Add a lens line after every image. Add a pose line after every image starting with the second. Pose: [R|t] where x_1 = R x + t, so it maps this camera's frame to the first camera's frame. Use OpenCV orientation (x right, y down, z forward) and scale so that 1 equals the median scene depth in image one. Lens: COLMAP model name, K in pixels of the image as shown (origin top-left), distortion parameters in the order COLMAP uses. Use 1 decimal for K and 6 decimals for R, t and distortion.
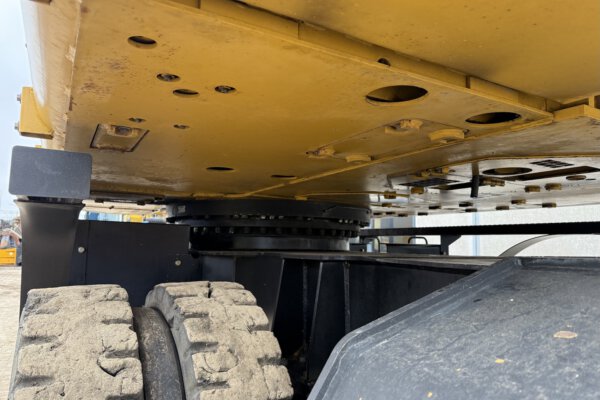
lens RADIAL K [[420.3, 0, 299.6], [0, 420.3, 188.7], [0, 0, 1]] dist [0.078405, -0.095858]
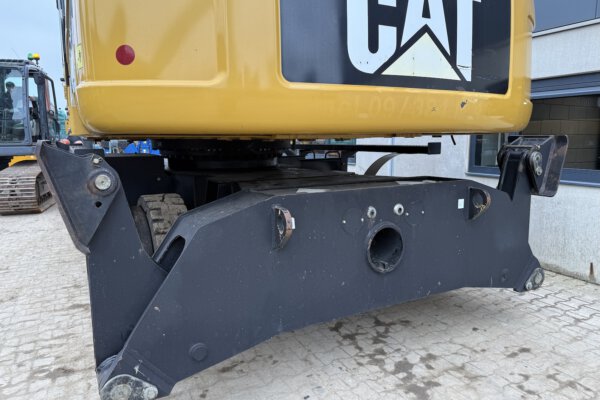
lens RADIAL K [[420.3, 0, 299.6], [0, 420.3, 188.7], [0, 0, 1]] dist [0.078405, -0.095858]
pose [[0.999567, -0.023734, -0.017384, 0.587582], [0.027273, 0.969114, 0.245099, -0.362194], [0.011030, -0.245467, 0.969342, -1.229777]]
